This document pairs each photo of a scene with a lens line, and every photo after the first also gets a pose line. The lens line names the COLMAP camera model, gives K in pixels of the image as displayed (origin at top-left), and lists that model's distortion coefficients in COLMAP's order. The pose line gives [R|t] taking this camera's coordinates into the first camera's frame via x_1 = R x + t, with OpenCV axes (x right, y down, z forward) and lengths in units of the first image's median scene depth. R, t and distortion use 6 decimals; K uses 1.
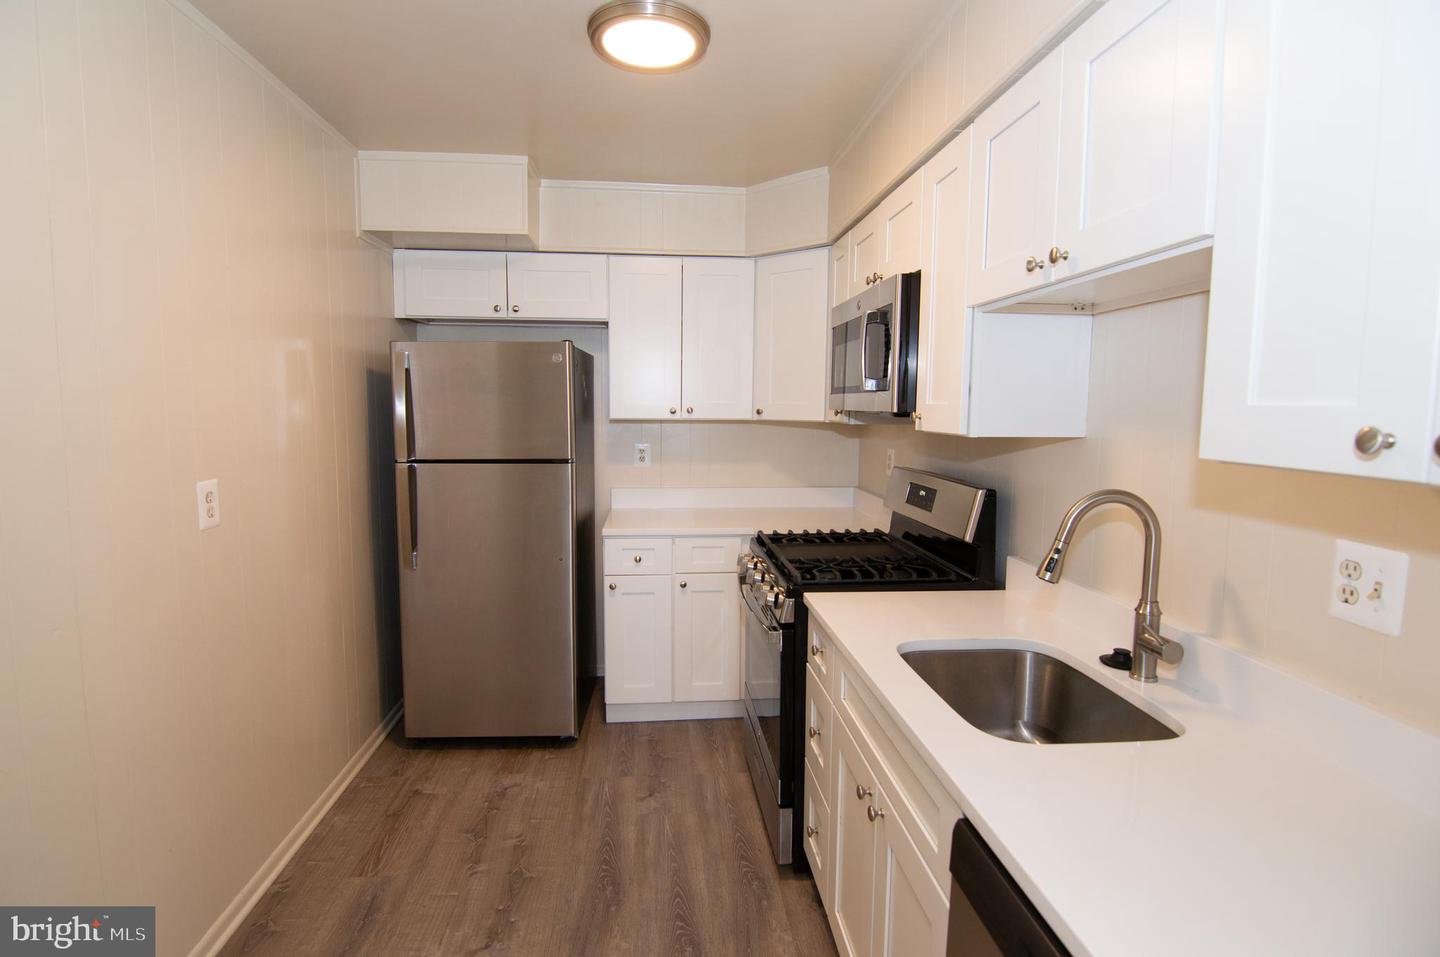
lens RADIAL K [[692.2, 0, 720.0], [0, 692.2, 478.5], [0, 0, 1]] dist [0.000786, -0.009906]
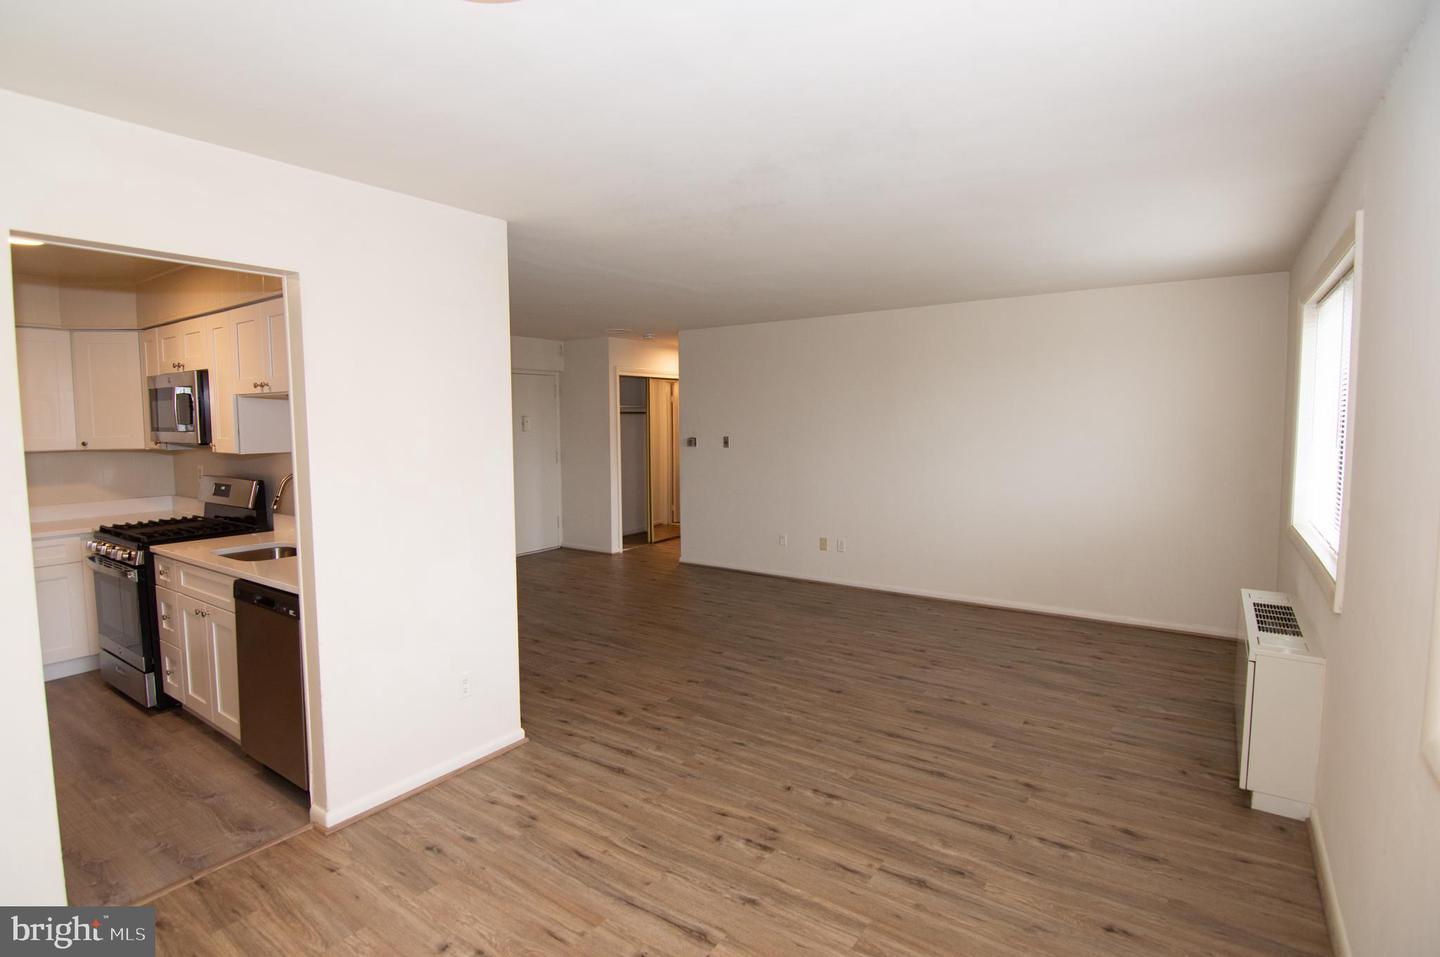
lens RADIAL K [[709.4, 0, 703.7], [0, 709.4, 473.0], [0, 0, 1]] dist [-0.001766, -0.013777]
pose [[0.655484, -0.070269, 0.751933, -0.260546], [0.091215, 0.995739, 0.013538, 0.072915], [-0.749680, 0.059713, 0.659101, -1.129157]]
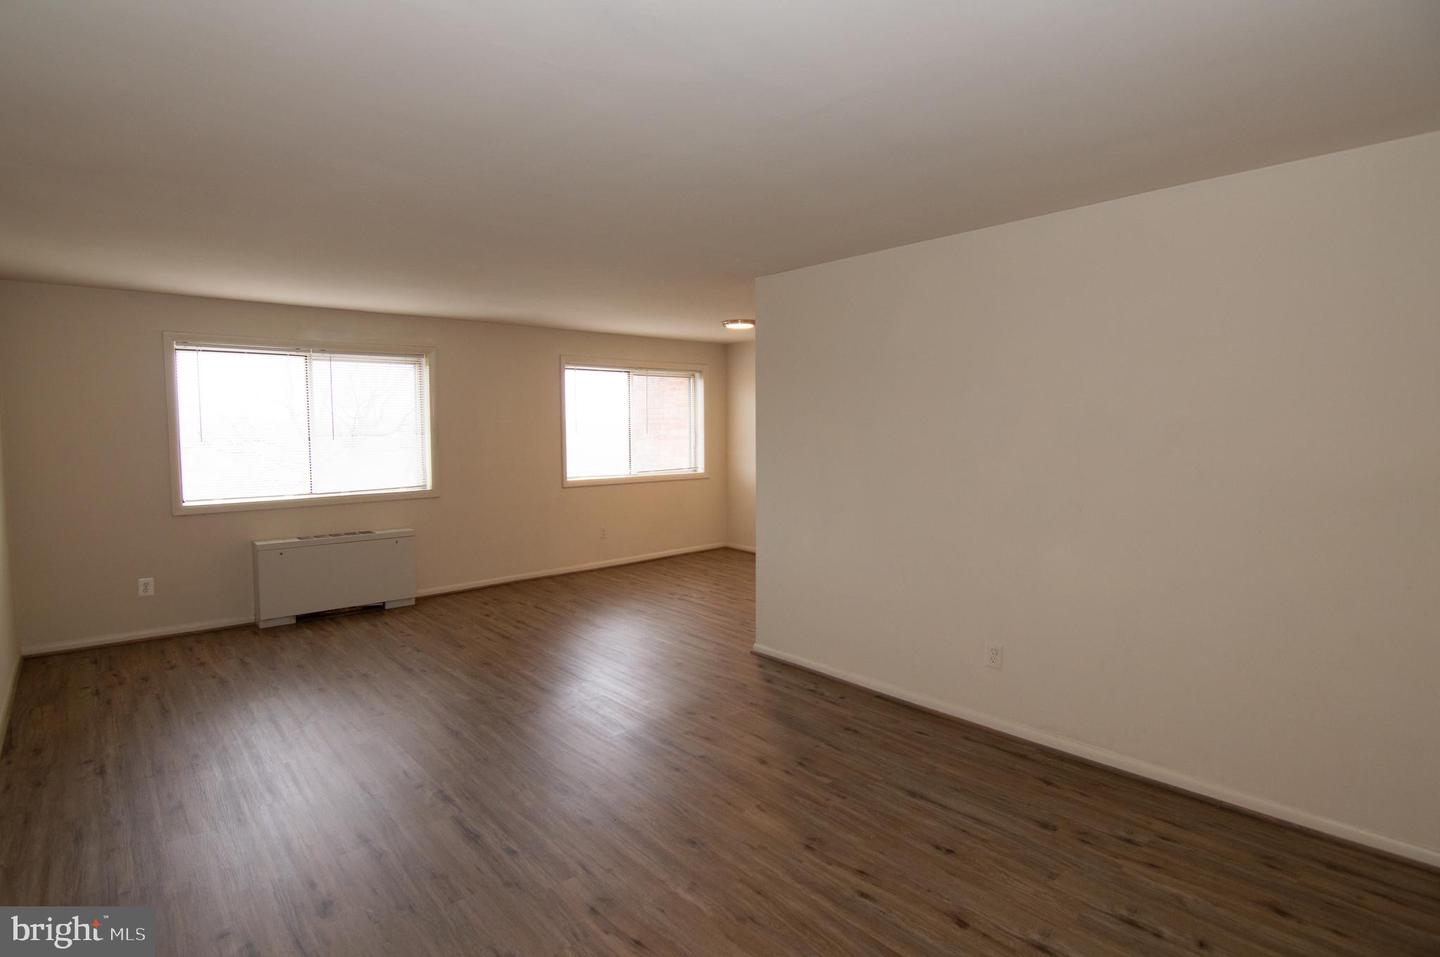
lens RADIAL K [[727.0, 0, 710.7], [0, 727.0, 465.6], [0, 0, 1]] dist [-0.001457, 0.000688]
pose [[-0.807672, 0.031864, -0.588771, 1.862238], [-0.061266, 0.988599, 0.137547, -0.191522], [0.586441, 0.147164, -0.796511, 1.650178]]
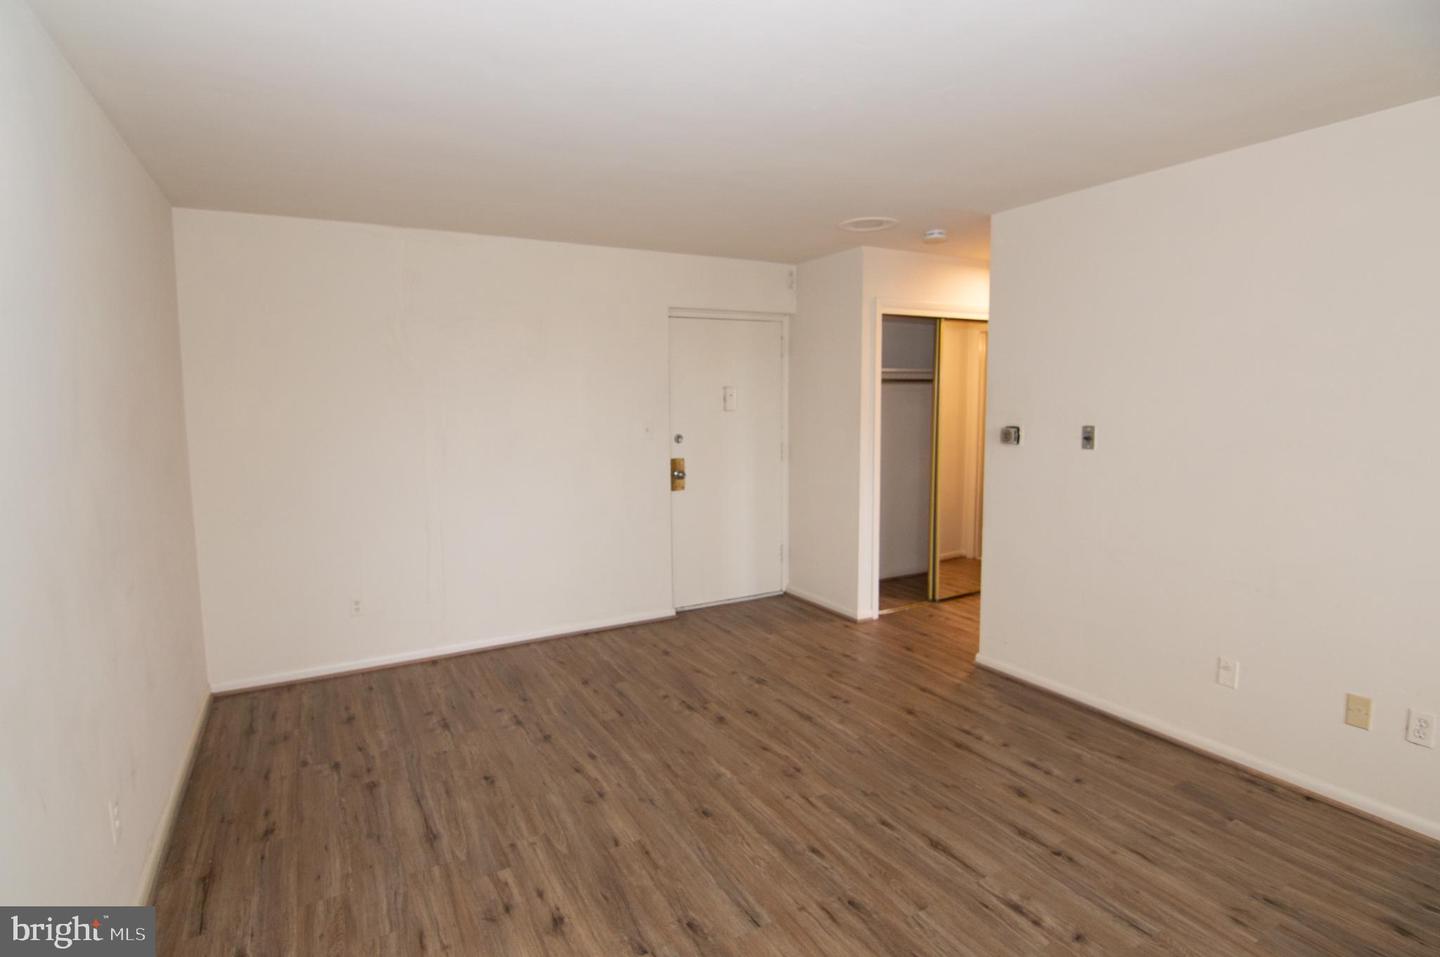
lens RADIAL K [[717.8, 0, 706.6], [0, 717.8, 473.4], [0, 0, 1]] dist [-0.002662, -0.013197]
pose [[0.915683, -0.057972, 0.397699, 0.825205], [0.058166, 0.998240, 0.011587, 0.001429], [-0.397671, 0.012523, 0.917443, -0.215215]]
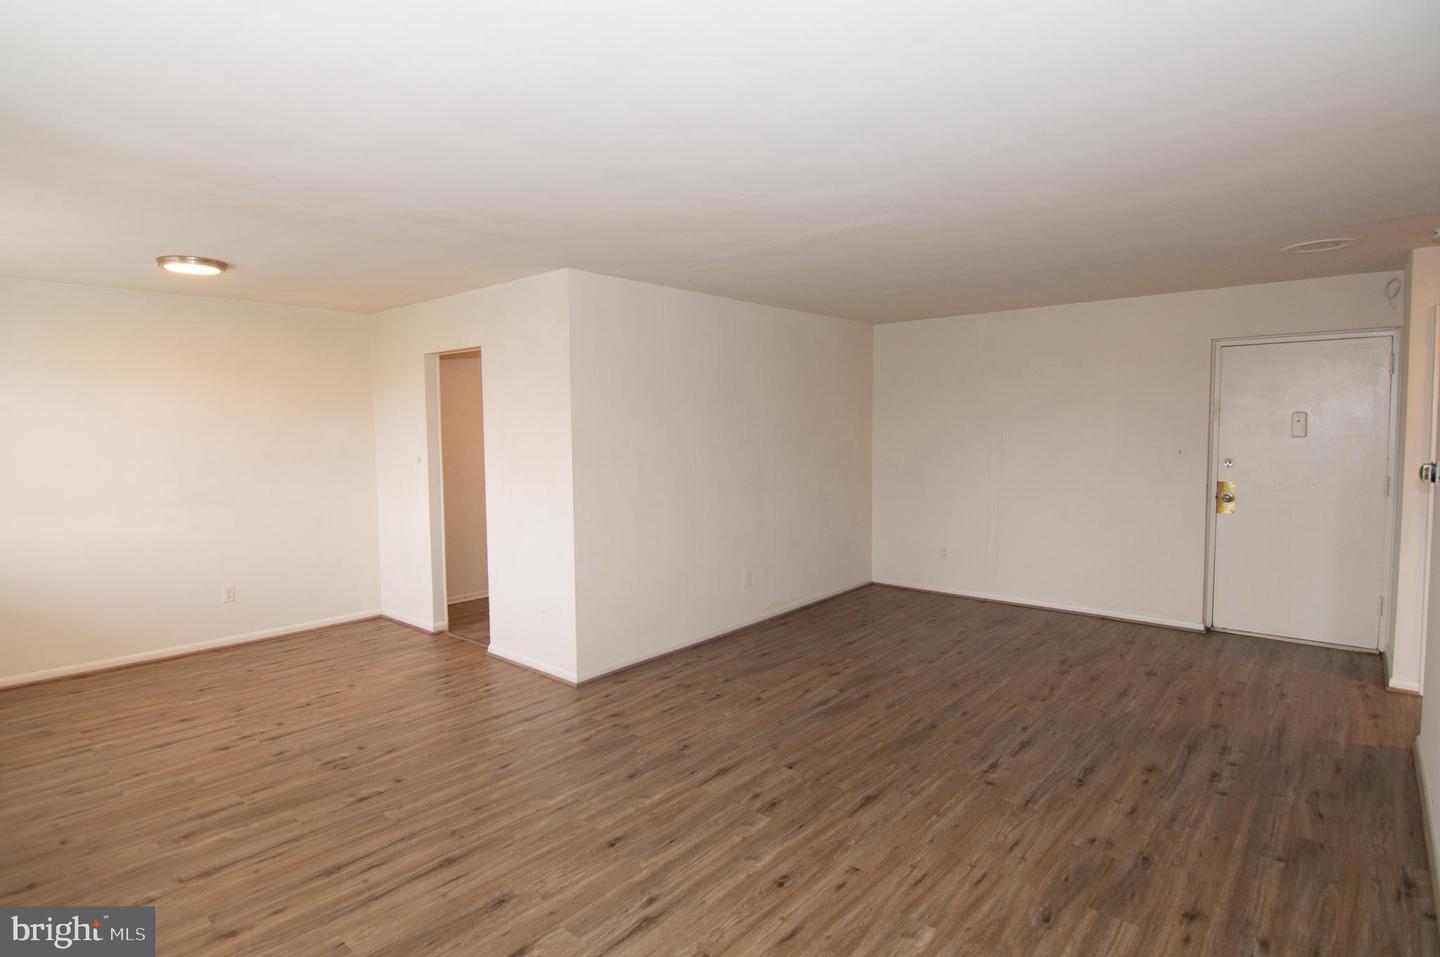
lens RADIAL K [[739.8, 0, 703.6], [0, 739.8, 473.6], [0, 0, 1]] dist [-0.001727, -0.013415]
pose [[0.686332, 0.033656, -0.726509, 2.135166], [-0.060319, 0.998121, -0.010746, 0.072672], [0.724783, 0.051198, 0.687073, -0.936668]]
